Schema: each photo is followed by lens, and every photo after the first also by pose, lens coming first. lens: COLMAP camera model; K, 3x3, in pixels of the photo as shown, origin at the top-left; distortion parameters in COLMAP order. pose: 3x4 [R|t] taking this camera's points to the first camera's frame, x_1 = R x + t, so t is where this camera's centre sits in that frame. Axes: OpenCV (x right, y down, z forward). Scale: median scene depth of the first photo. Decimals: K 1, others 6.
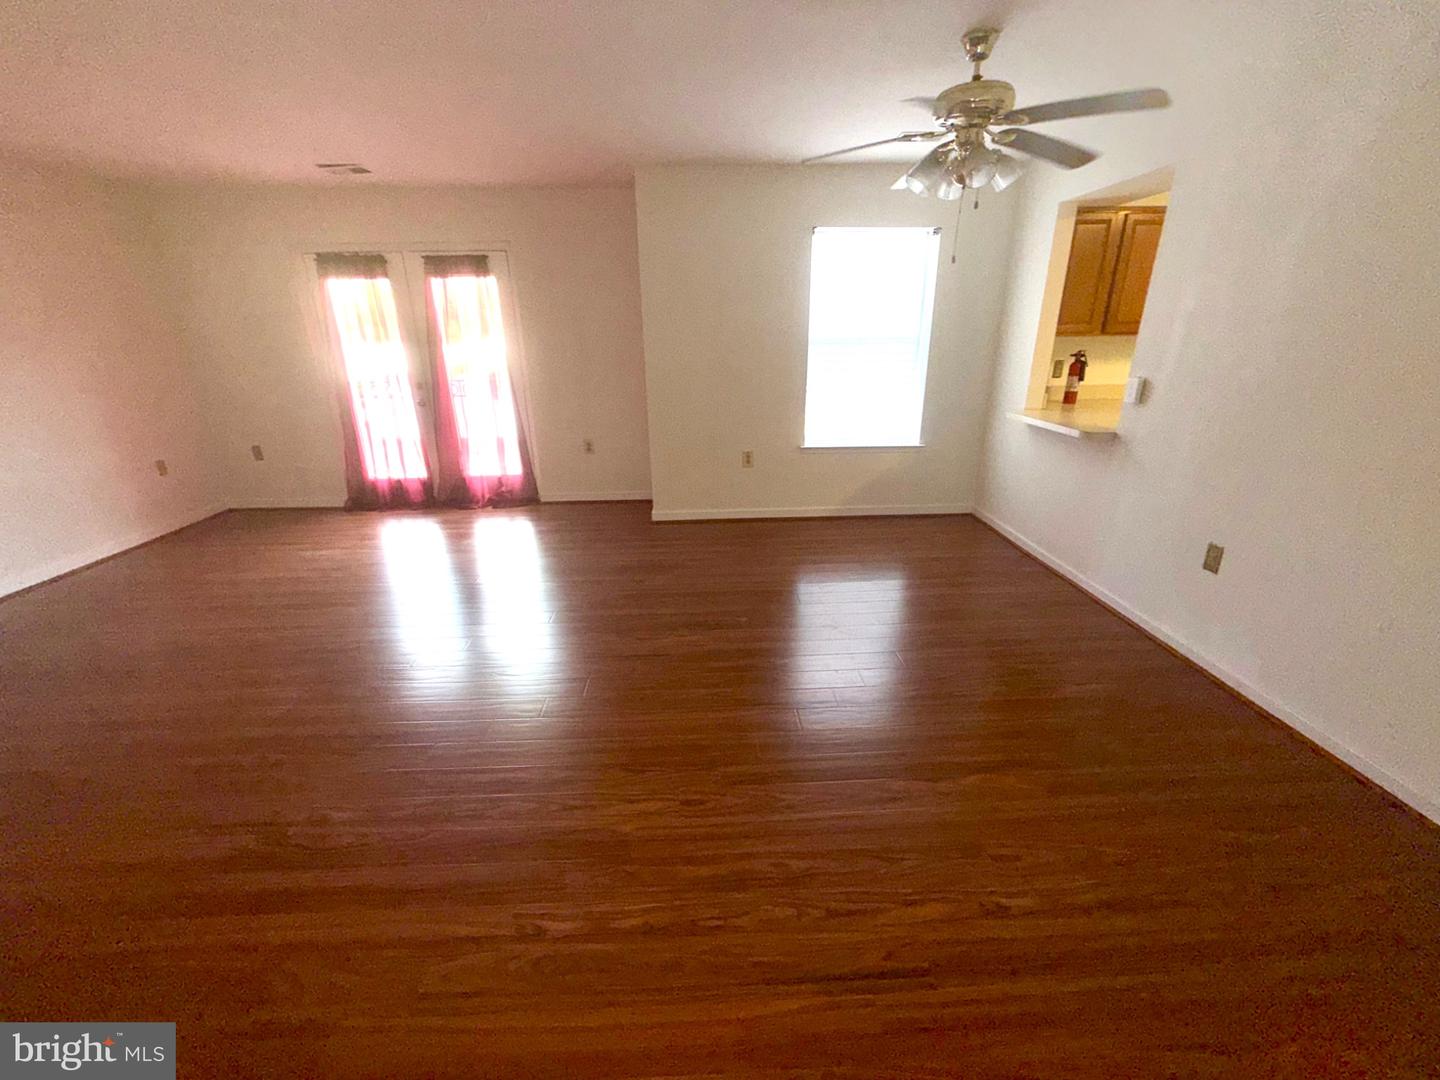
lens RADIAL K [[574.7, 0, 720.1], [0, 574.7, 541.1], [0, 0, 1]] dist [-0.002601, 0.000218]
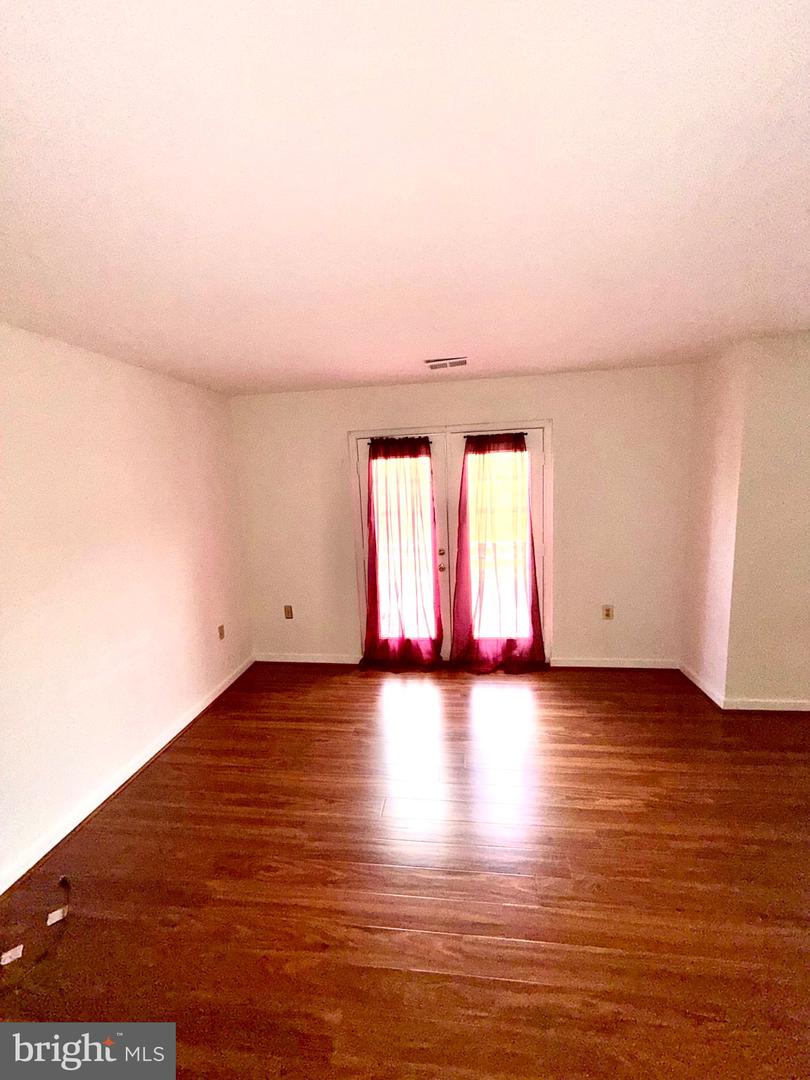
lens RADIAL K [[431.0, 0, 409.1], [0, 431.0, 532.5], [0, 0, 1]] dist [-0.002601, 0.000218]
pose [[0.983887, -0.005620, -0.178705, -0.424853], [-0.032172, 0.977627, -0.207869, -0.133794], [0.175876, 0.210269, 0.961694, 0.219492]]
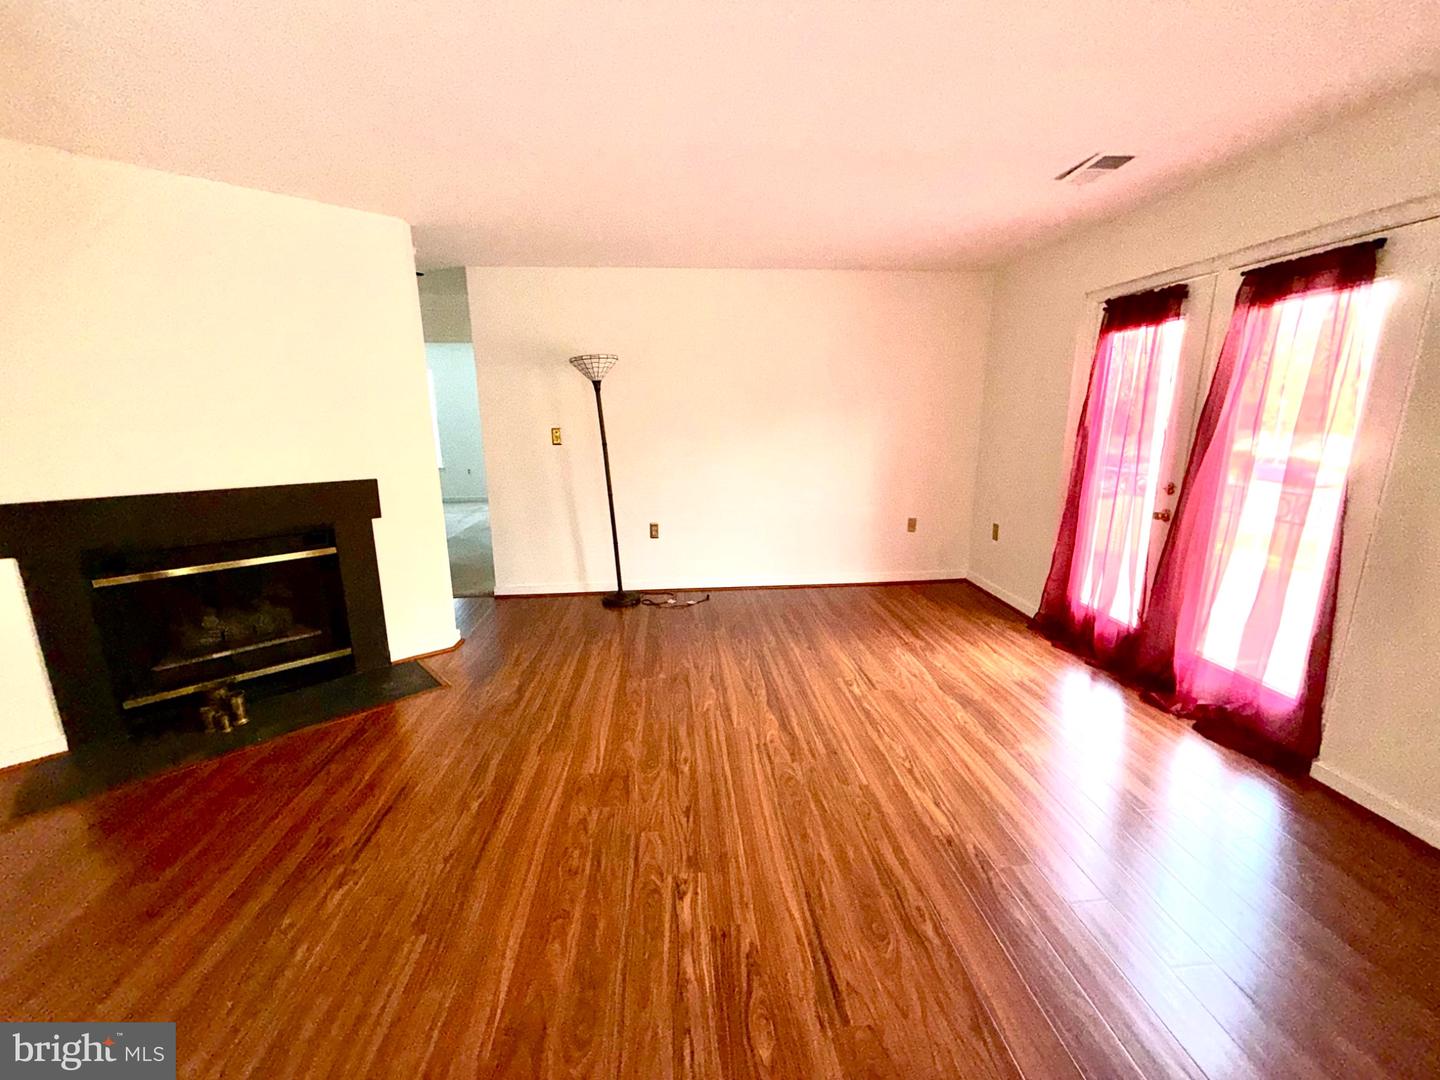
lens RADIAL K [[574.7, 0, 718.8], [0, 574.7, 536.5], [0, 0, 1]] dist [-0.002601, 0.000218]
pose [[0.032223, 0.226320, -0.973520, 0.059901], [-0.340466, 0.918257, 0.202203, -0.176349], [0.939704, 0.324935, 0.106643, 0.481794]]
